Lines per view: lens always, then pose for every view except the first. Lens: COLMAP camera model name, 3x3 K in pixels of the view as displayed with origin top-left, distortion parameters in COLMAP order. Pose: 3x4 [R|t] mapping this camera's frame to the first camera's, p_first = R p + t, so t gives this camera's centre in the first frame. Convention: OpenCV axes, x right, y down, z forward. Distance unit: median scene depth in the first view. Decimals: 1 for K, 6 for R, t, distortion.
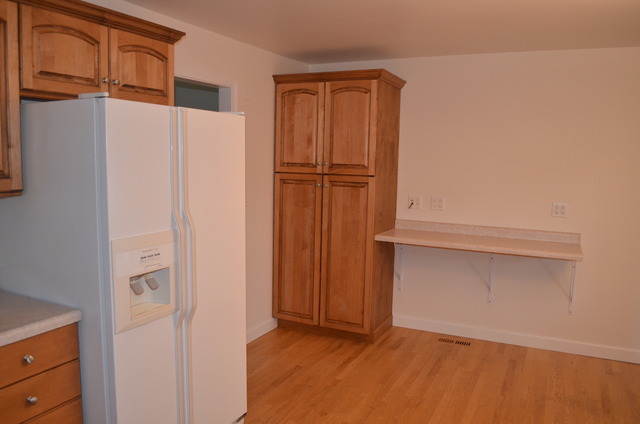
lens RADIAL K [[500.4, 0, 324.3], [0, 500.4, 213.2], [0, 0, 1]] dist [-0.082258, 0.009715]
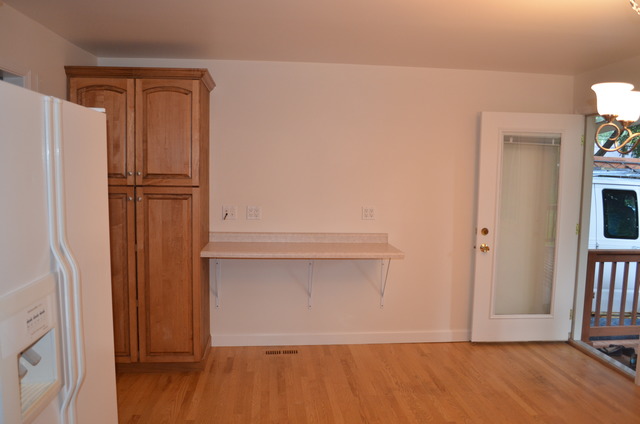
lens RADIAL K [[500.4, 0, 320.1], [0, 500.4, 211.5], [0, 0, 1]] dist [-0.082258, 0.009715]
pose [[0.852786, -0.050442, 0.519819, -0.177685], [0.057248, 0.998356, 0.002959, -0.018689], [-0.519114, 0.027235, 0.854271, 0.112366]]
